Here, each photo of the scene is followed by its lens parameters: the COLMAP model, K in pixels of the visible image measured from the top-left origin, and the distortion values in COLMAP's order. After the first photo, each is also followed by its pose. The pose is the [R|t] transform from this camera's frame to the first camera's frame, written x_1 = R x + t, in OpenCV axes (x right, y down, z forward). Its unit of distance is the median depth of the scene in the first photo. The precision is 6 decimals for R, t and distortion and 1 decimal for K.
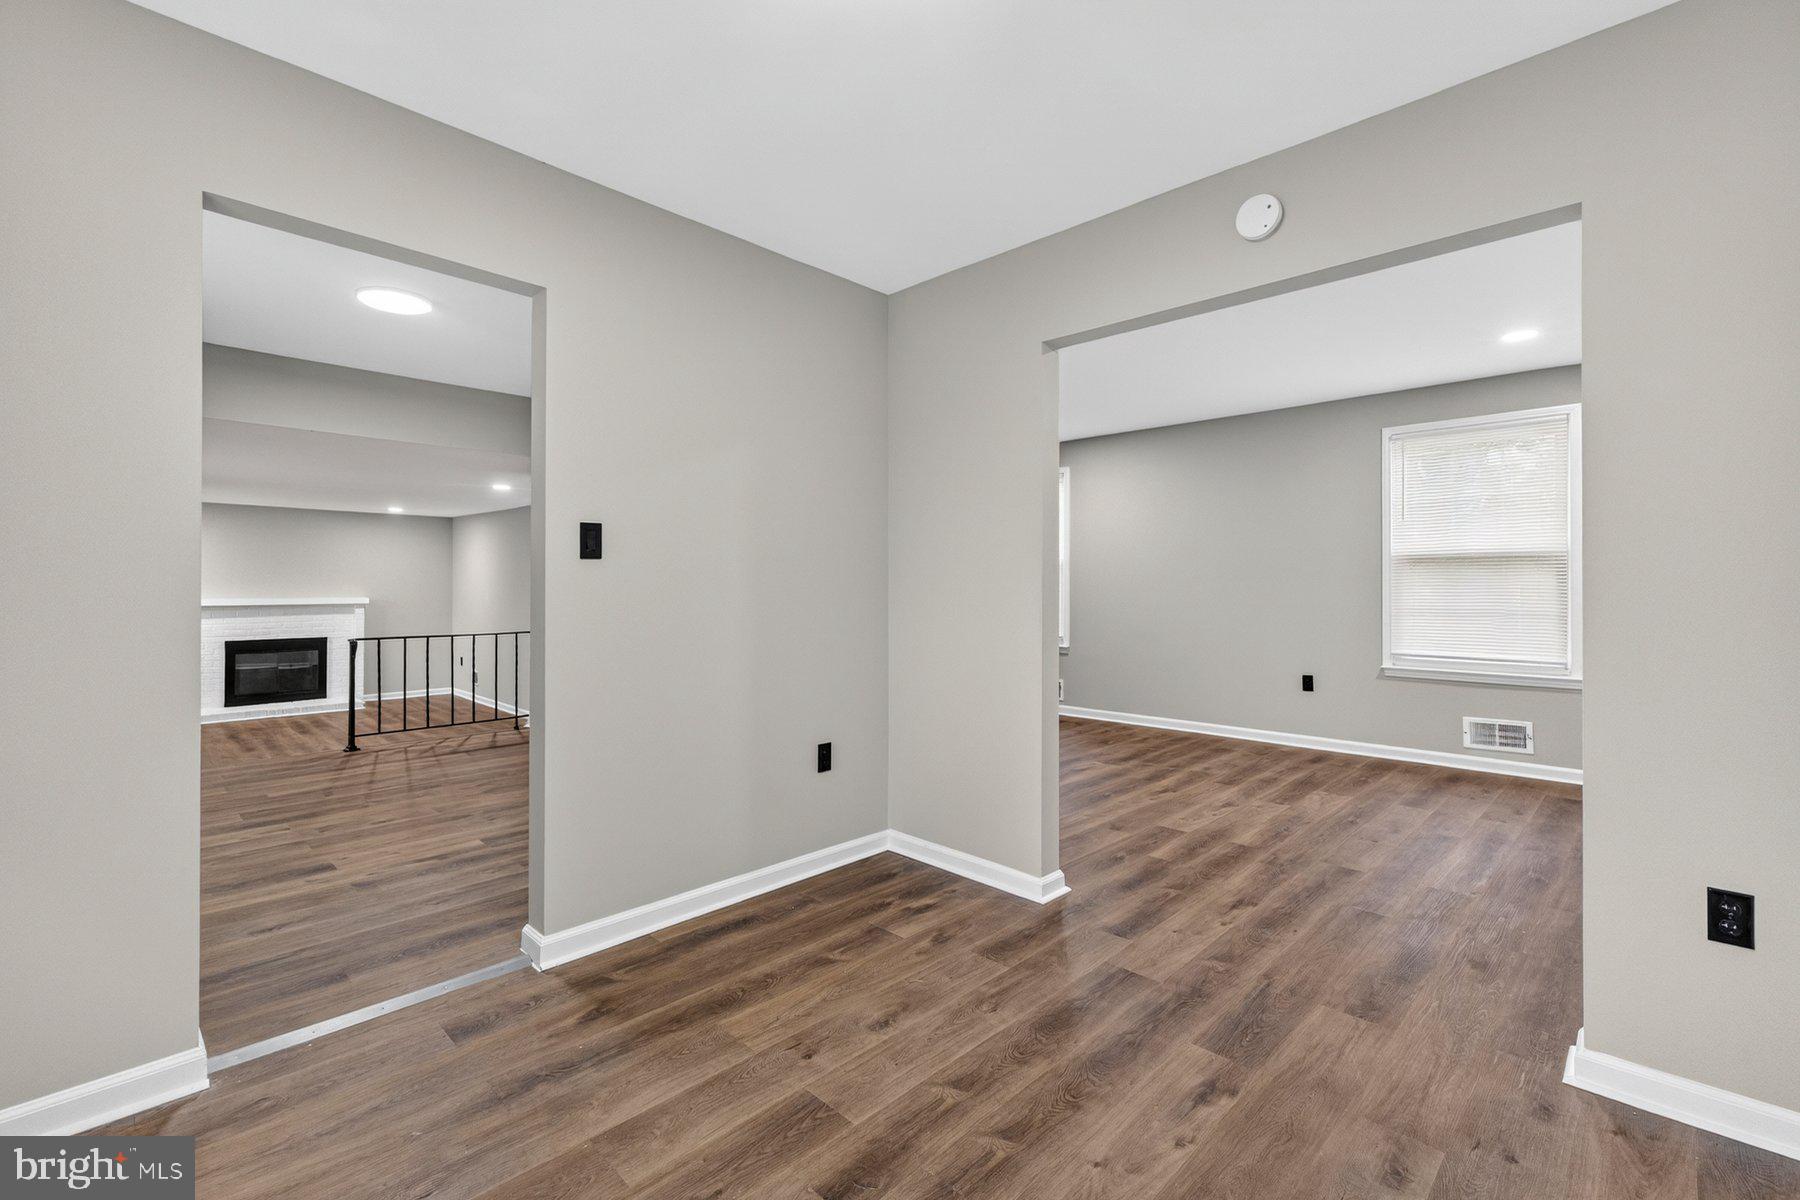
lens RADIAL K [[778.6, 0, 898.7], [0, 778.6, 585.2], [0, 0, 1]] dist [0.009155, -0.000178]
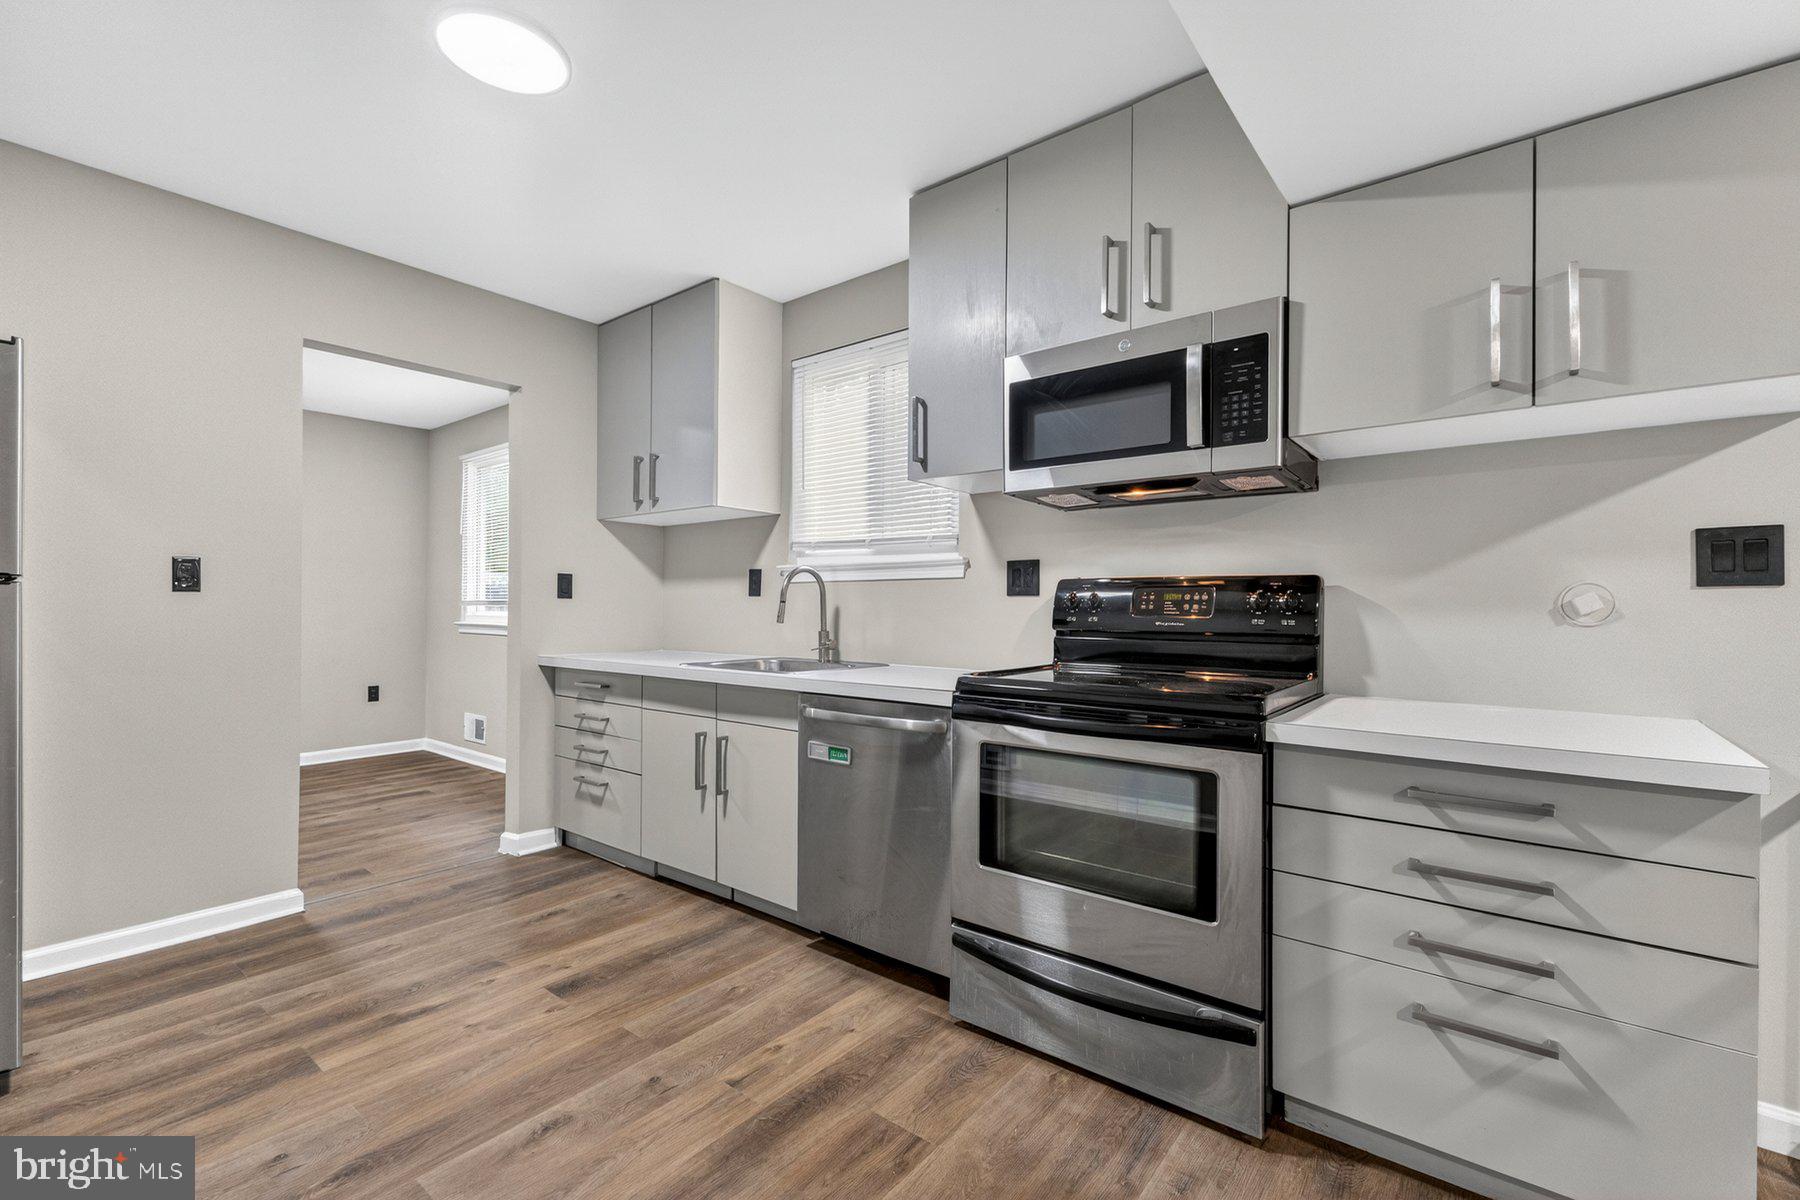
lens RADIAL K [[778.6, 0, 887.6], [0, 778.6, 606.0], [0, 0, 1]] dist [0.009155, -0.000178]
pose [[-0.996613, 0.011128, -0.081483, -1.062518], [0.010689, 0.999926, 0.005827, 0.021606], [0.081542, 0.004937, -0.996658, 1.885947]]
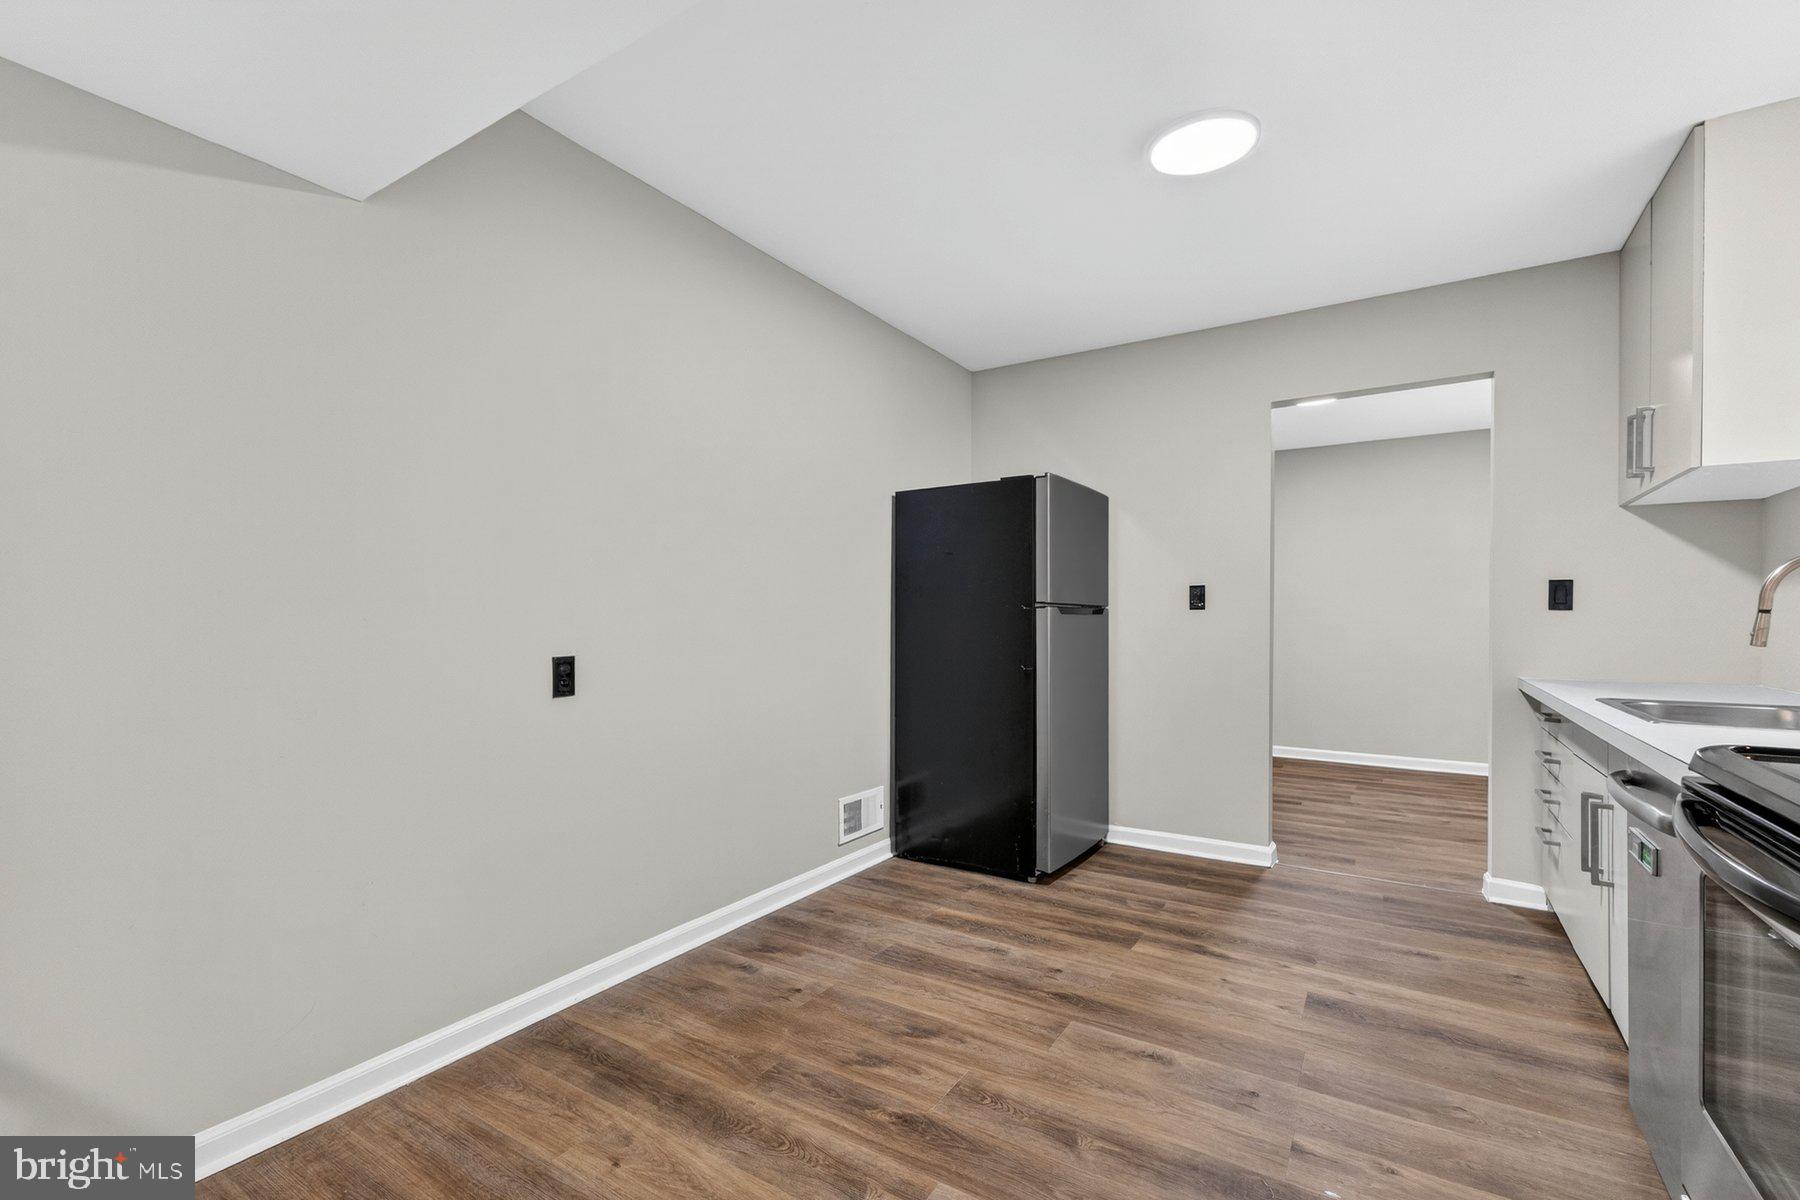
lens RADIAL K [[778.6, 0, 895.9], [0, 778.6, 621.7], [0, 0, 1]] dist [0.009155, -0.000178]
pose [[-0.193439, 0.010067, 0.981061, -1.478420], [0.005995, 0.999941, -0.009078, 0.029816], [-0.981094, 0.004126, -0.193488, 1.650741]]
